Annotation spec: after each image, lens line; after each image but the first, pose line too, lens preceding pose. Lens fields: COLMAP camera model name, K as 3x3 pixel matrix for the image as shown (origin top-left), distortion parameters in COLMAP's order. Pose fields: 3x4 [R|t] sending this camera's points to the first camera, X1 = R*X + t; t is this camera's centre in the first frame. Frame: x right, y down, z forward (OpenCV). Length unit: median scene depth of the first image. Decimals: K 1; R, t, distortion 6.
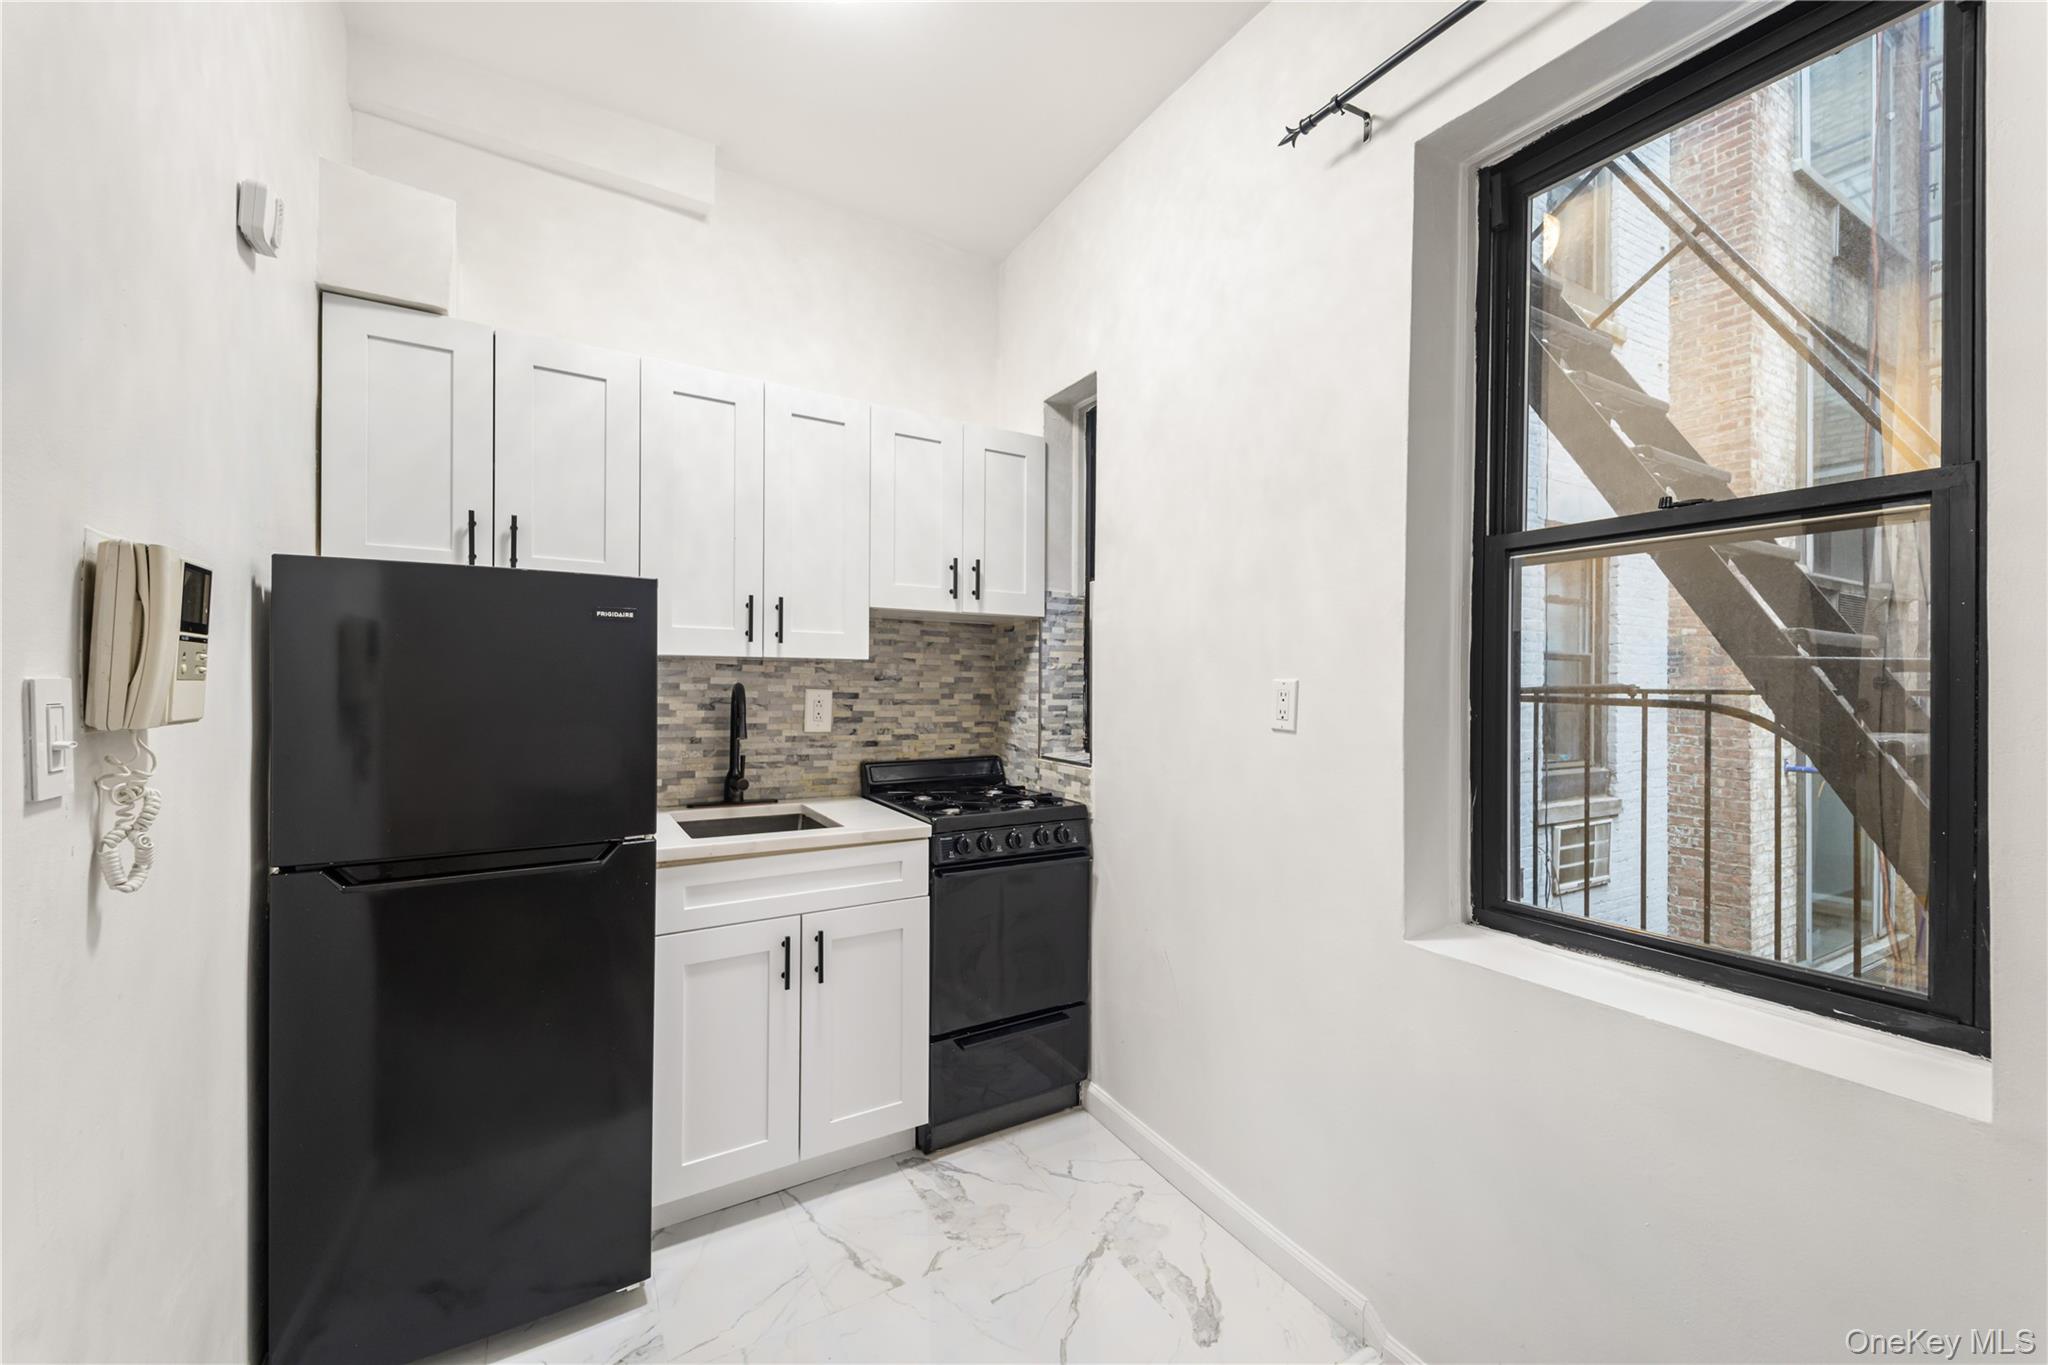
lens RADIAL K [[814.6, 0, 1027.7], [0, 814.6, 679.9], [0, 0, 1]] dist [0.026127, -0.007861]
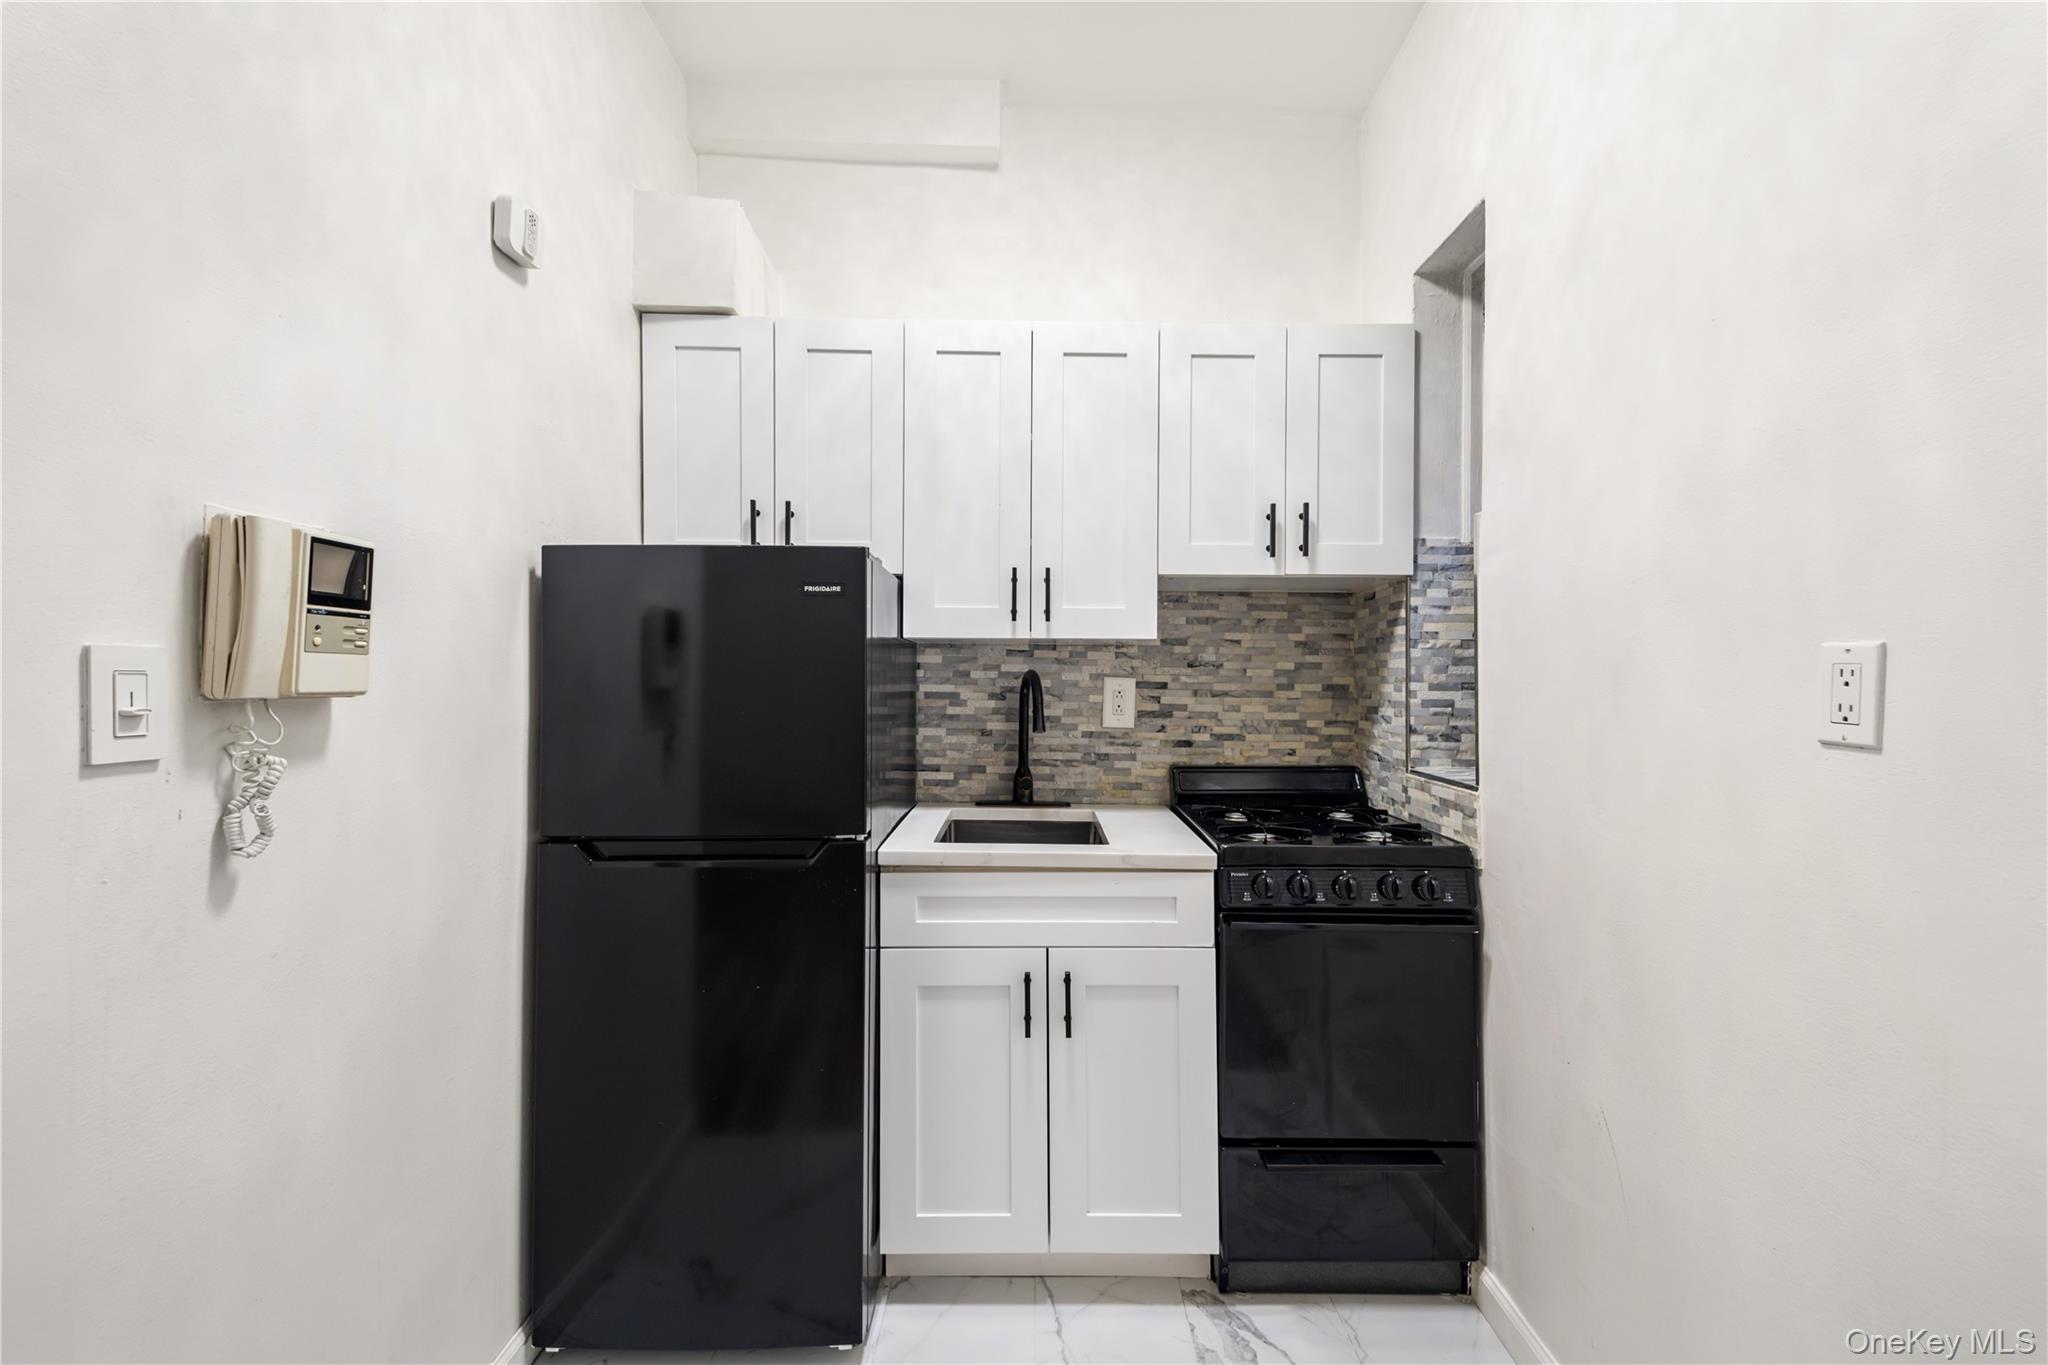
lens RADIAL K [[814.6, 0, 1027.5], [0, 814.6, 671.3], [0, 0, 1]] dist [0.026127, -0.007861]
pose [[0.860771, -0.008803, -0.508916, 0.105287], [0.003464, 0.999929, -0.011438, 0.015802], [0.508980, 0.008082, 0.860740, 0.237296]]
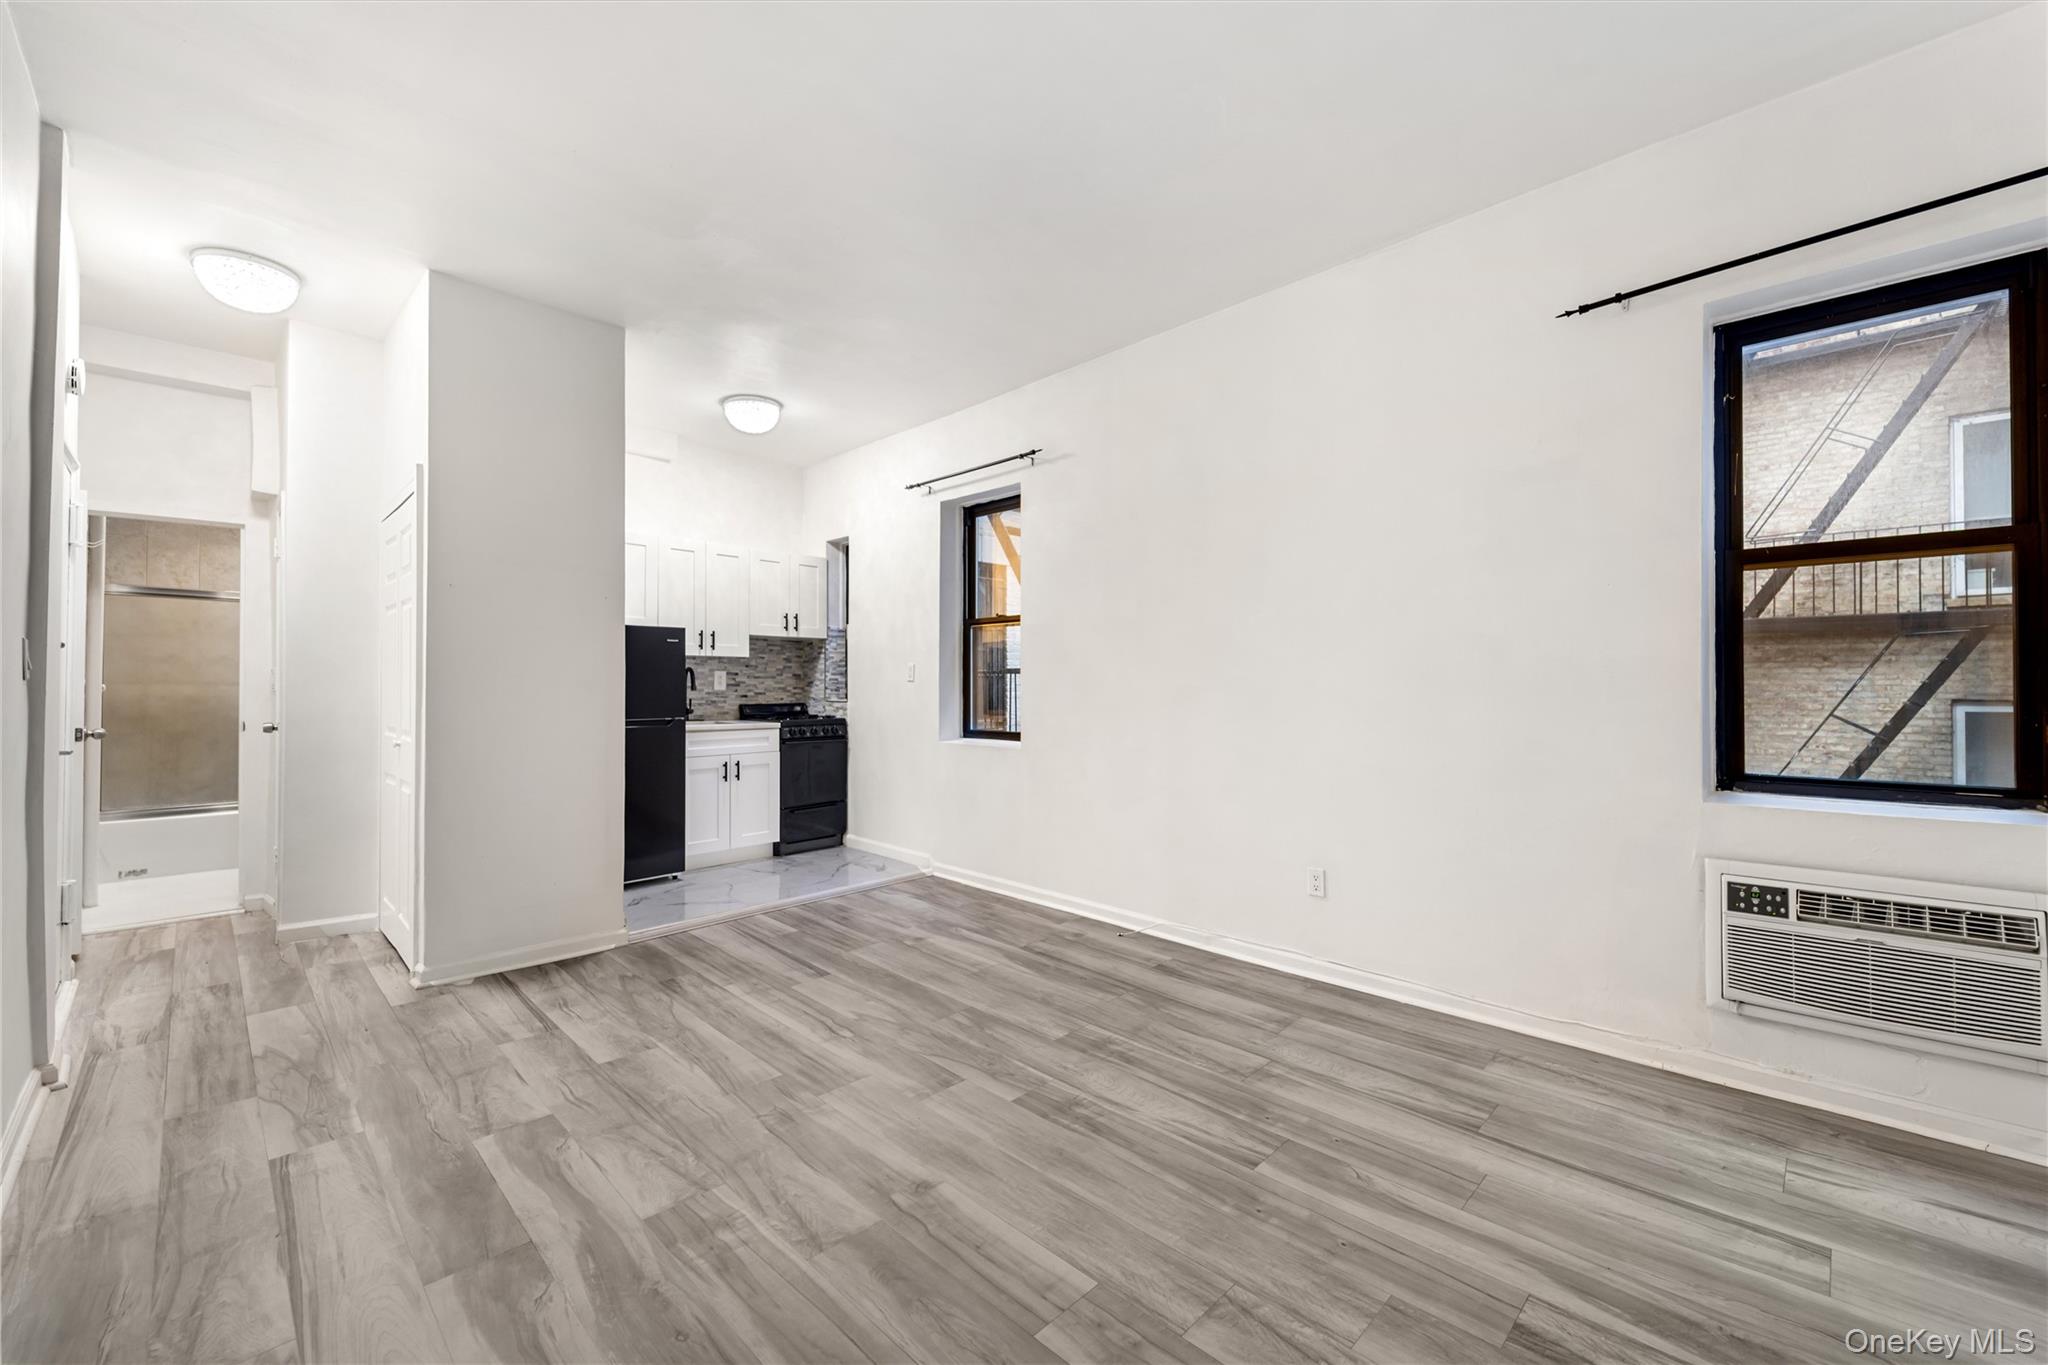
lens RADIAL K [[814.6, 0, 1031.2], [0, 814.6, 678.6], [0, 0, 1]] dist [0.026127, -0.007861]
pose [[0.964676, -0.005000, 0.263393, -0.031883], [0.006631, 0.999964, -0.005304, 0.054617], [-0.263357, 0.006863, 0.964674, -1.475658]]
